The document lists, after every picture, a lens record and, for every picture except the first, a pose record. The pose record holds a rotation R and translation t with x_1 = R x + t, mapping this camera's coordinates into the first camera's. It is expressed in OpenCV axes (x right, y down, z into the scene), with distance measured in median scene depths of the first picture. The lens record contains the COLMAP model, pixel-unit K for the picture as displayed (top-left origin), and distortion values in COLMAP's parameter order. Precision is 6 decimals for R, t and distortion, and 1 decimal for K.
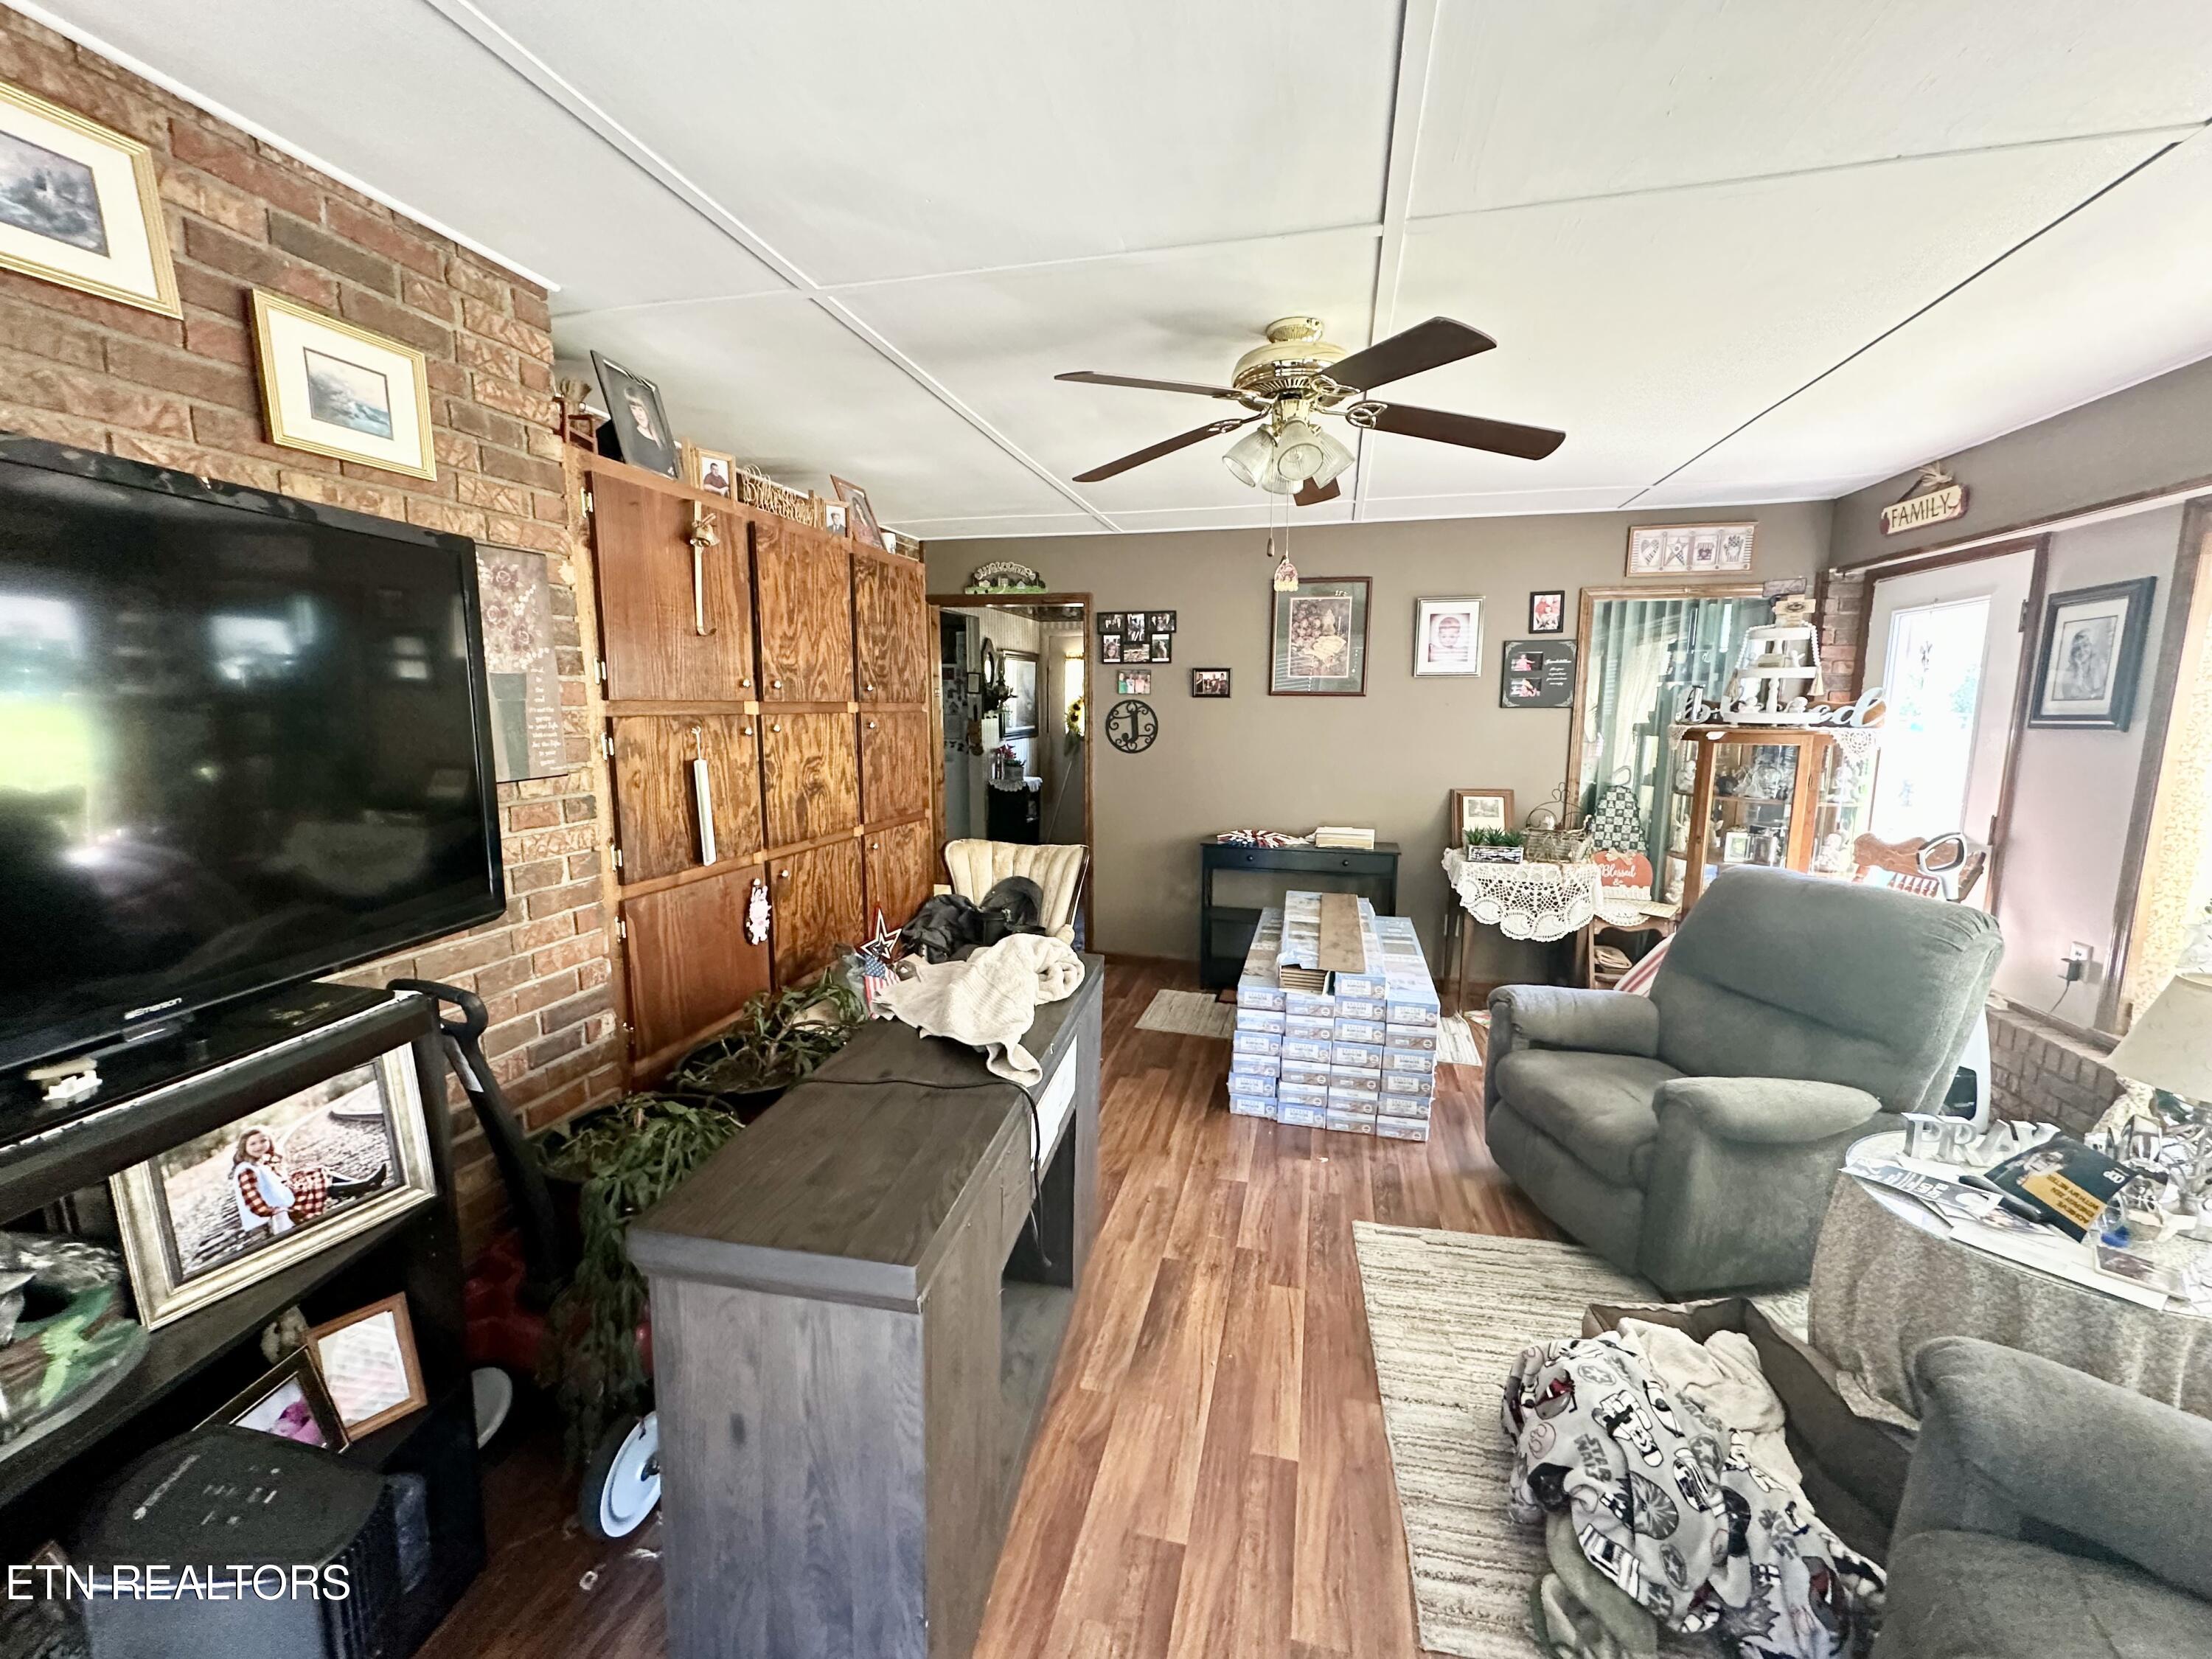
lens RADIAL K [[880.4, 0, 1110.6], [0, 880.4, 835.4], [0, 0, 1]] dist [-0.002034, 0.000400]
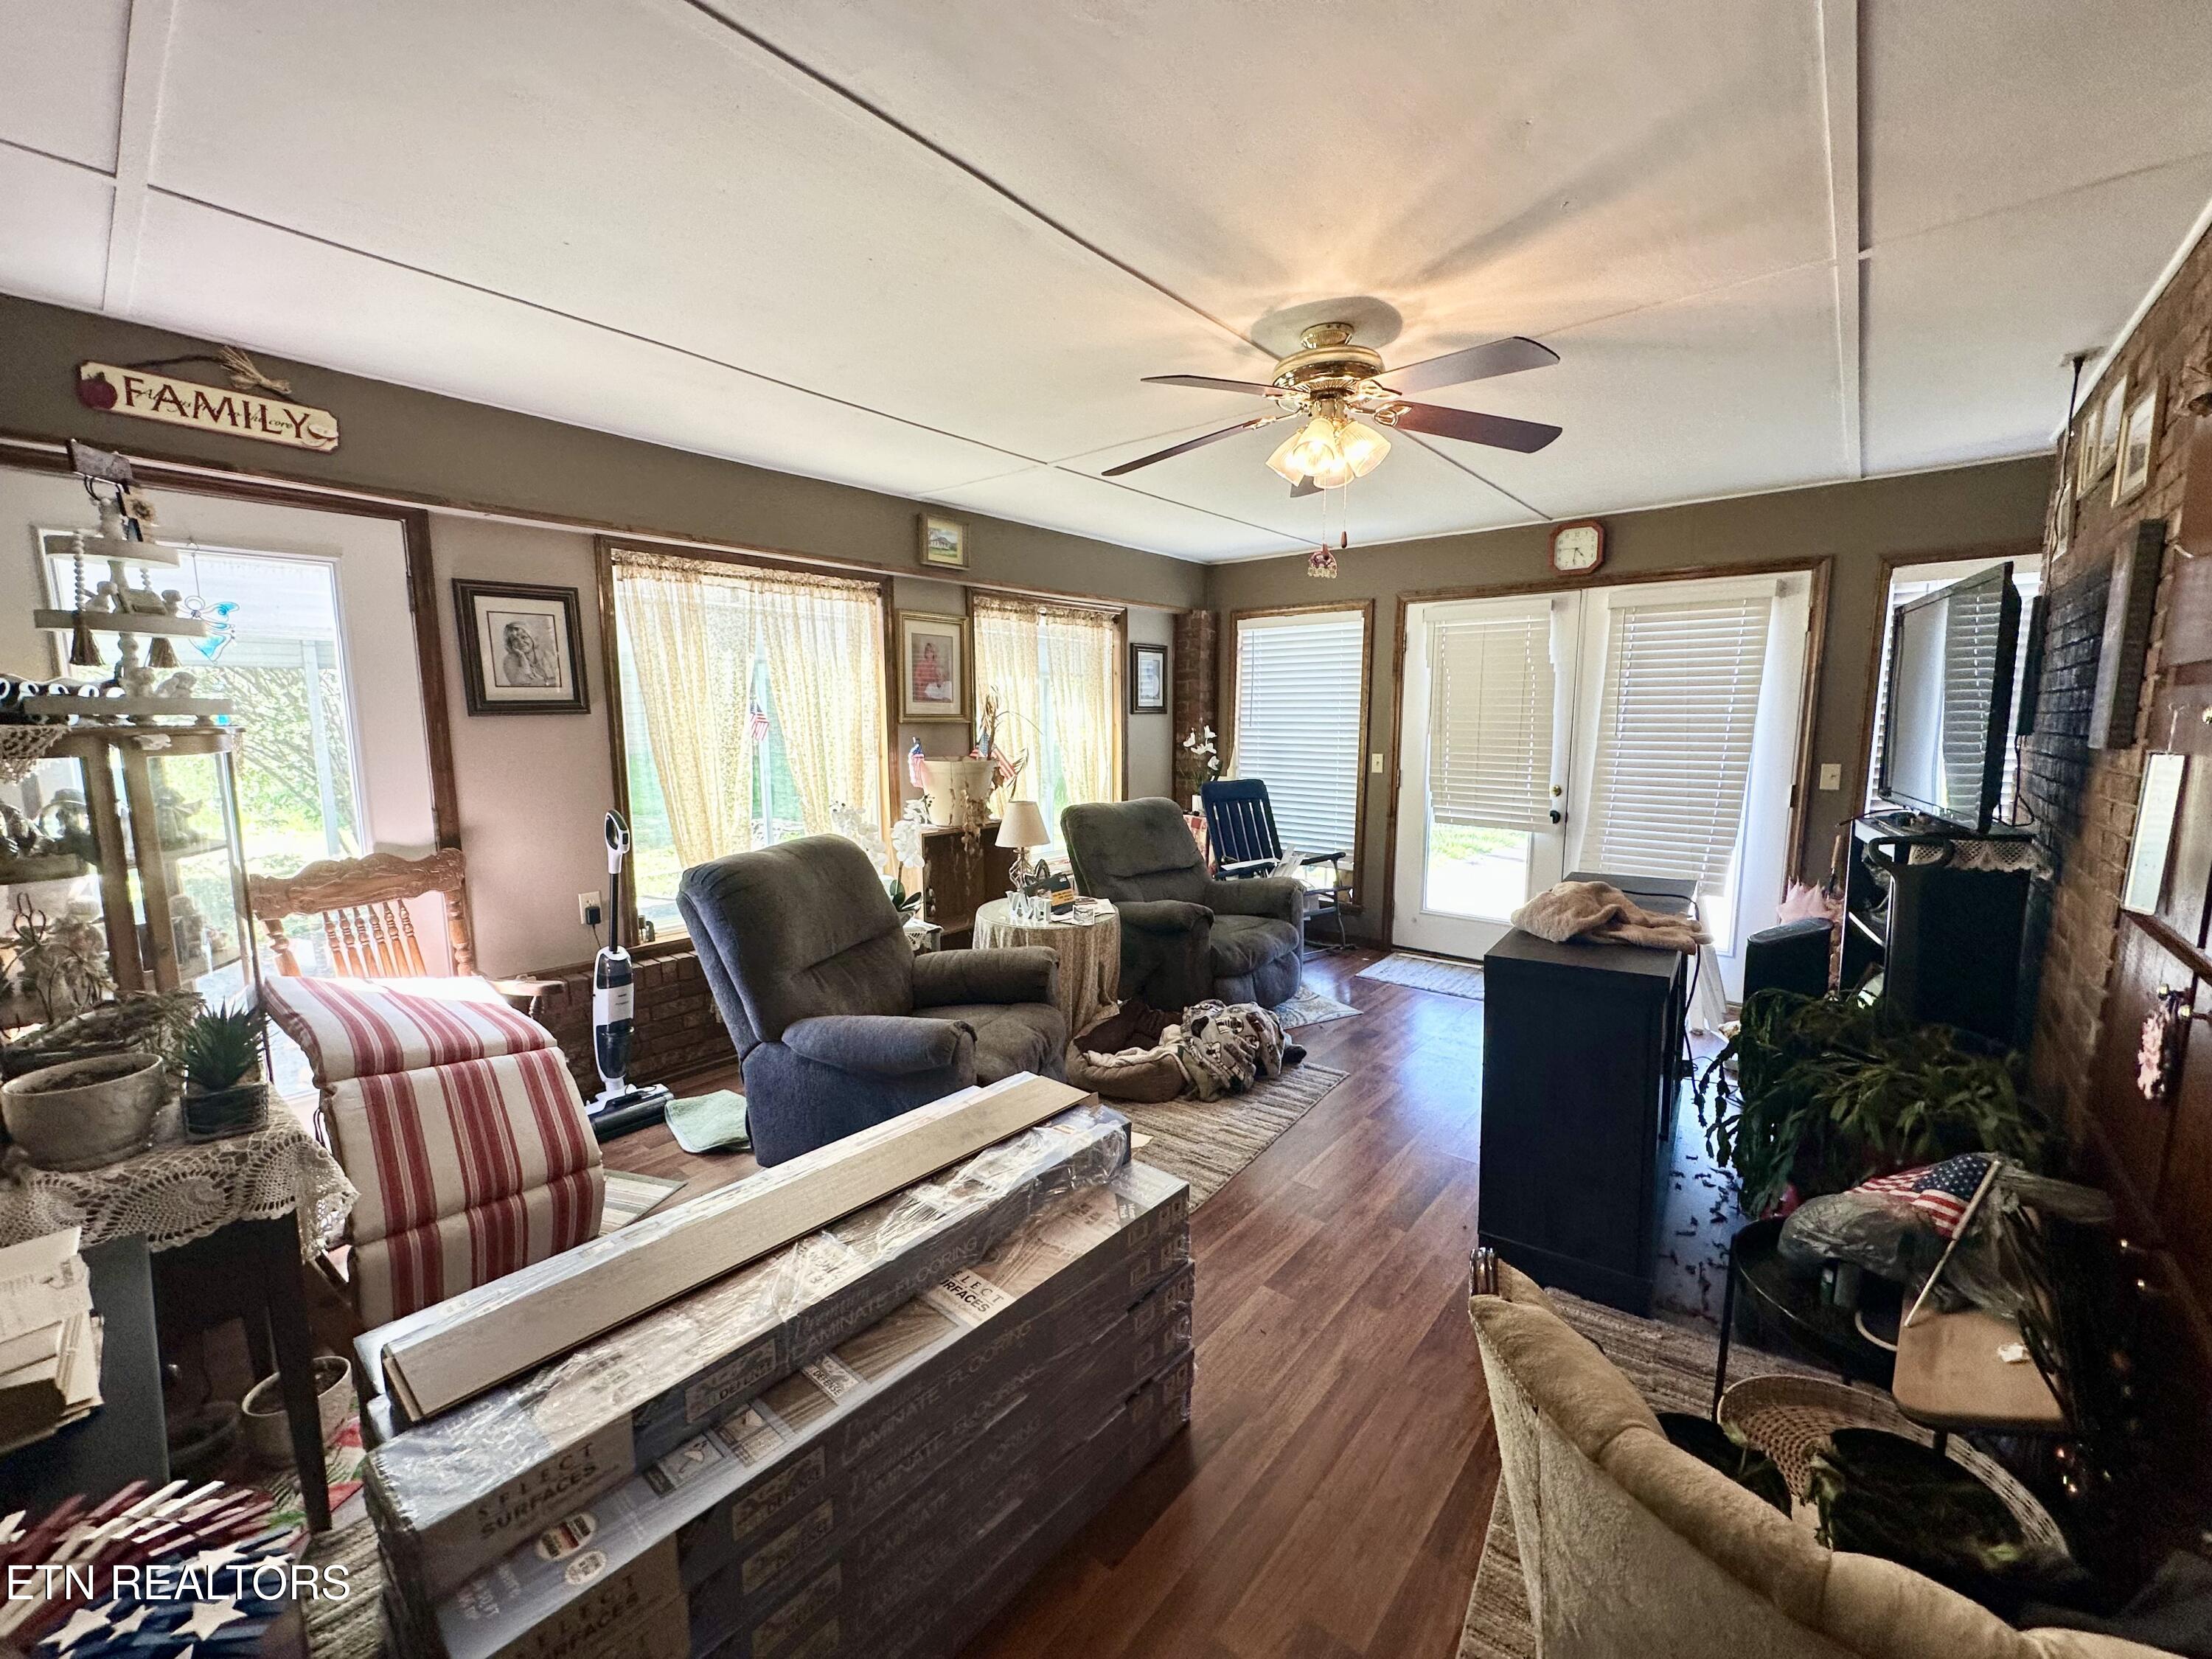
lens RADIAL K [[880.4, 0, 1102.7], [0, 880.4, 833.3], [0, 0, 1]] dist [-0.002034, 0.000400]
pose [[-0.889517, -0.057806, 0.453231, -0.044400], [0.072141, 0.961752, 0.264250, -0.189674], [-0.451171, 0.267751, -0.851325, 1.453968]]
